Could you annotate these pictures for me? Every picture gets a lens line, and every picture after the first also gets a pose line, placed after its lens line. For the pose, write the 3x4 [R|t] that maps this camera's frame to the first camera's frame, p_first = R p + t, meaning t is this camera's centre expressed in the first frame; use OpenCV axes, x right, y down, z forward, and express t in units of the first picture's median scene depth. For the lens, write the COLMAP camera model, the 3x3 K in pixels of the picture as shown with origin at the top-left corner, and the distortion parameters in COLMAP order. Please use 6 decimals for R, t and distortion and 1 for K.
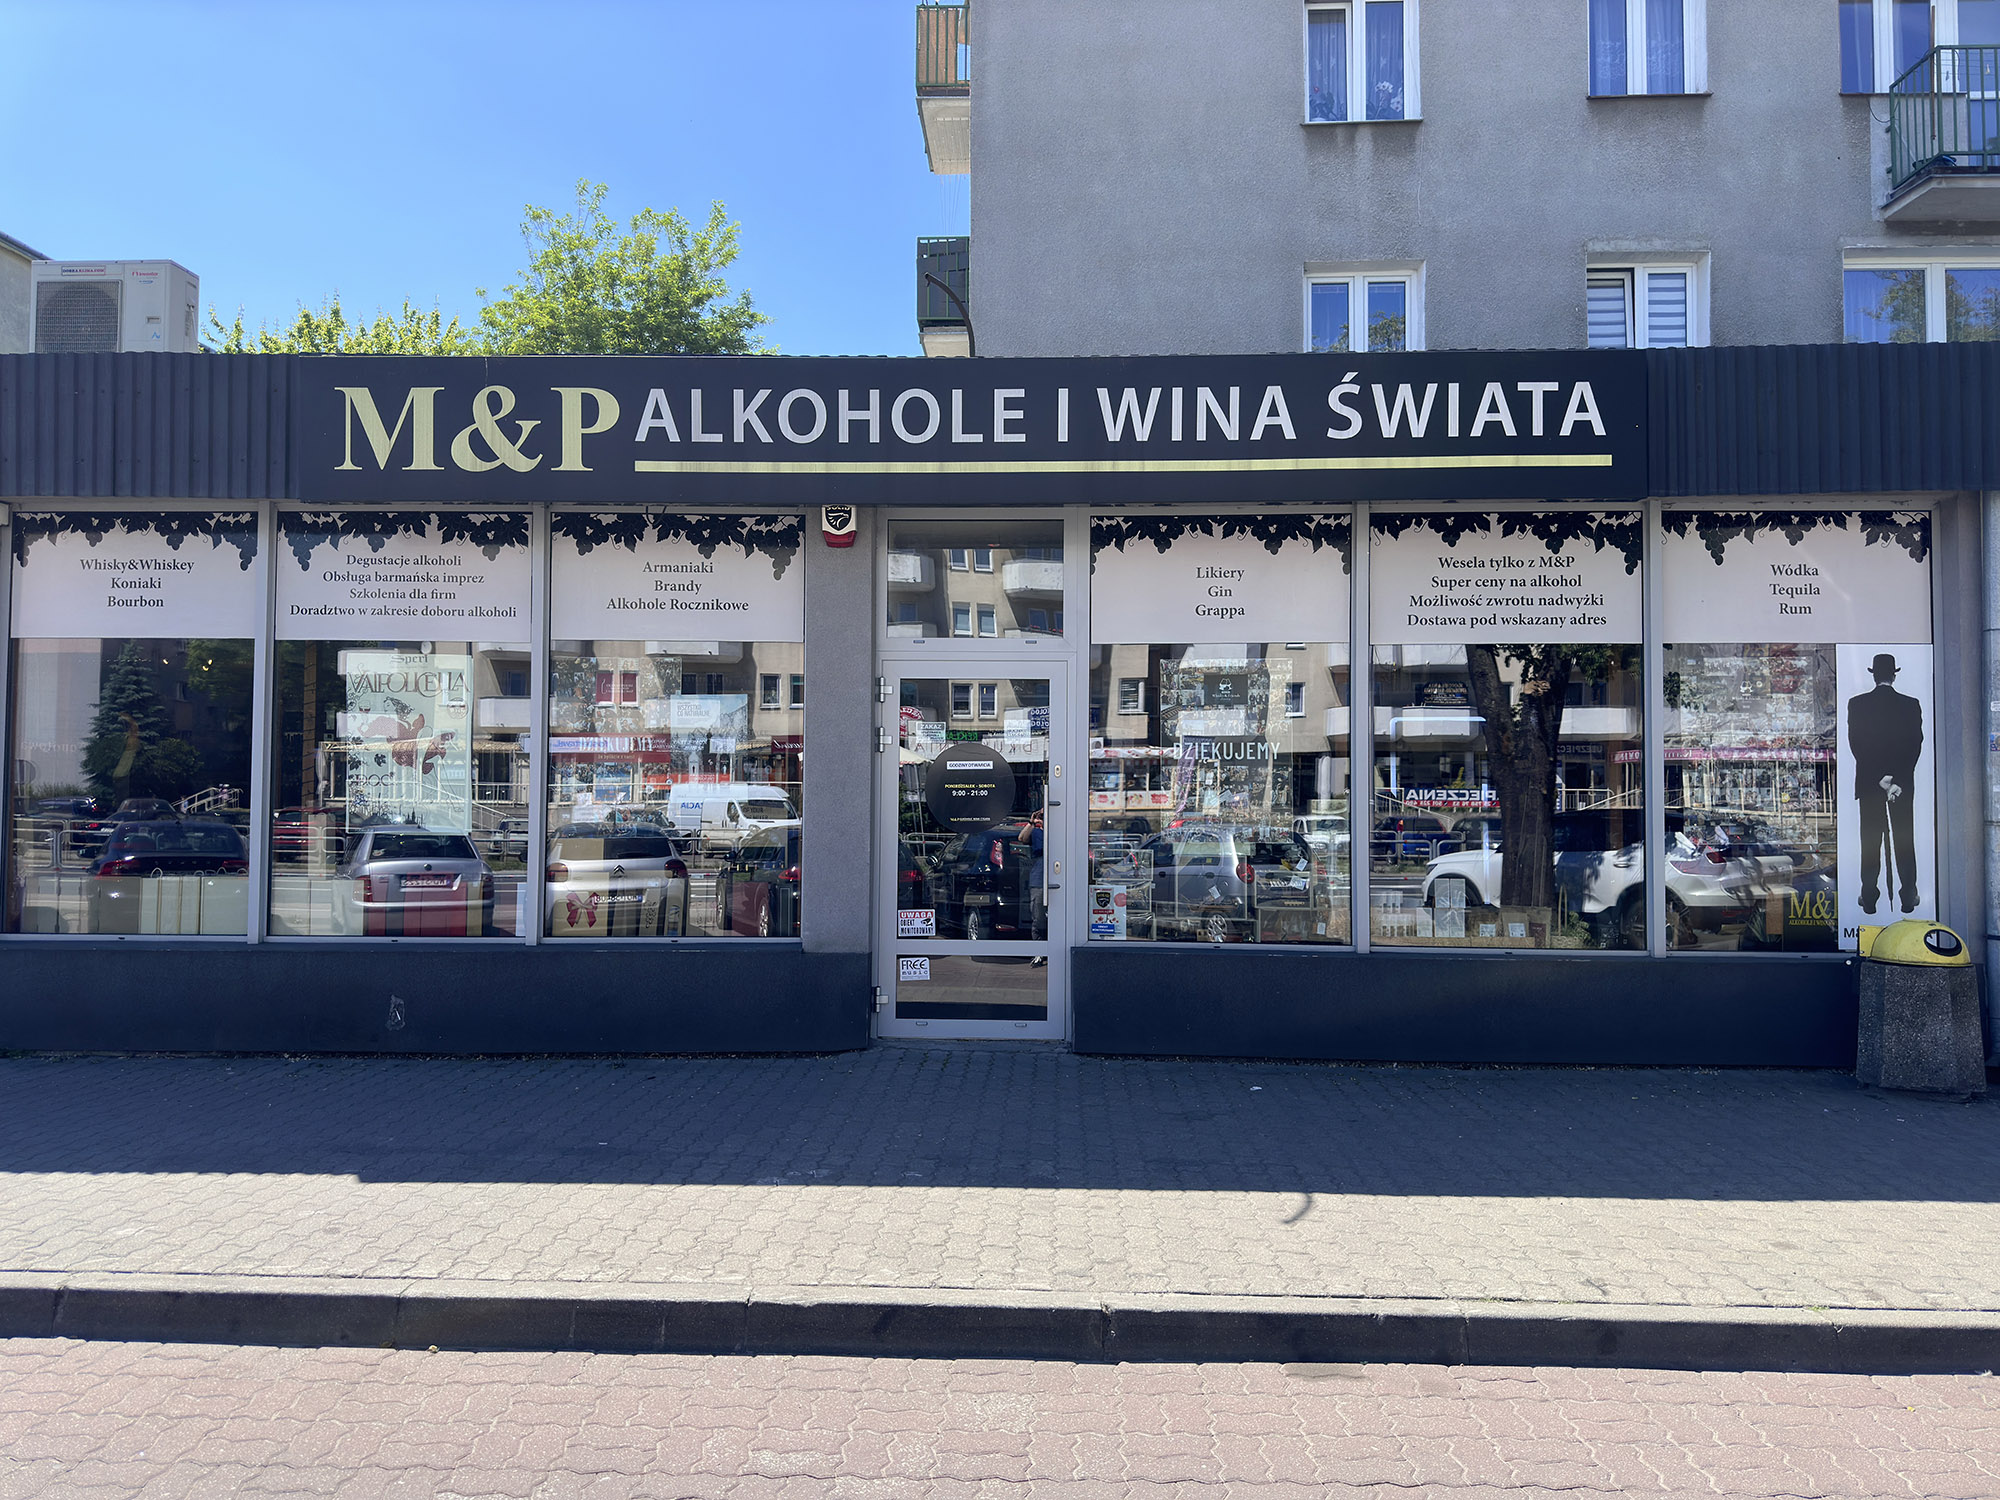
lens RADIAL K [[1407.2, 0, 981.9], [0, 1407.2, 777.9], [0, 0, 1]] dist [0.170850, -0.291950]
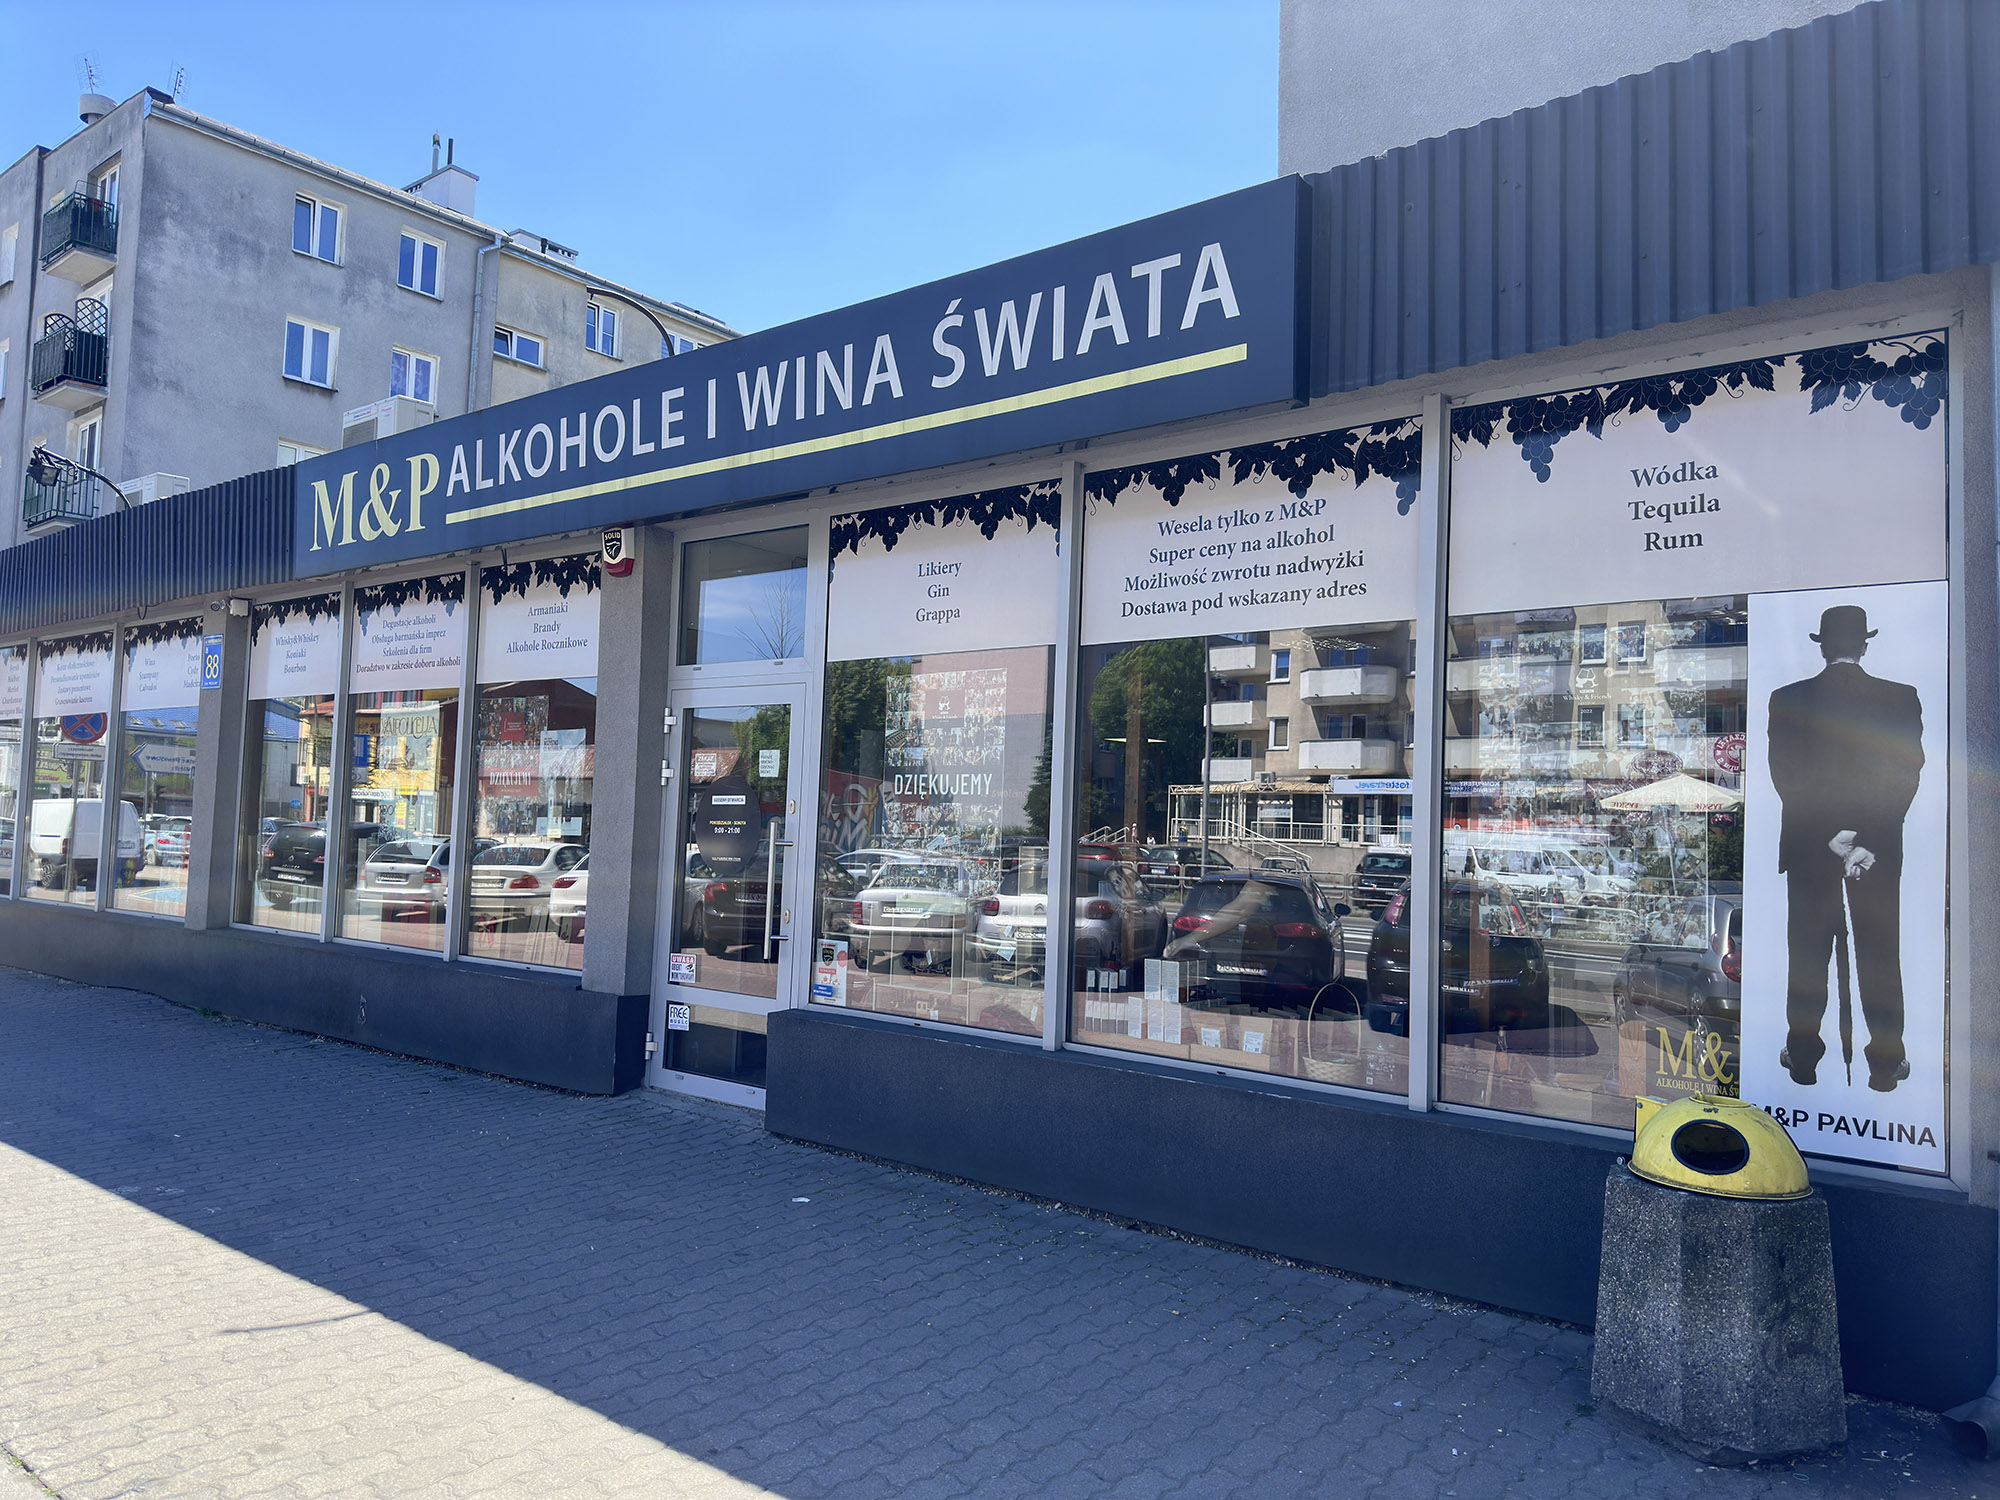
lens RADIAL K [[1407.2, 0, 981.9], [0, 1407.2, 777.9], [0, 0, 1]] dist [0.170850, -0.291950]
pose [[0.794763, -0.003135, -0.606912, 0.699922], [-0.016500, 0.999505, -0.026769, -0.001498], [0.606696, 0.031289, 0.794318, 0.375285]]
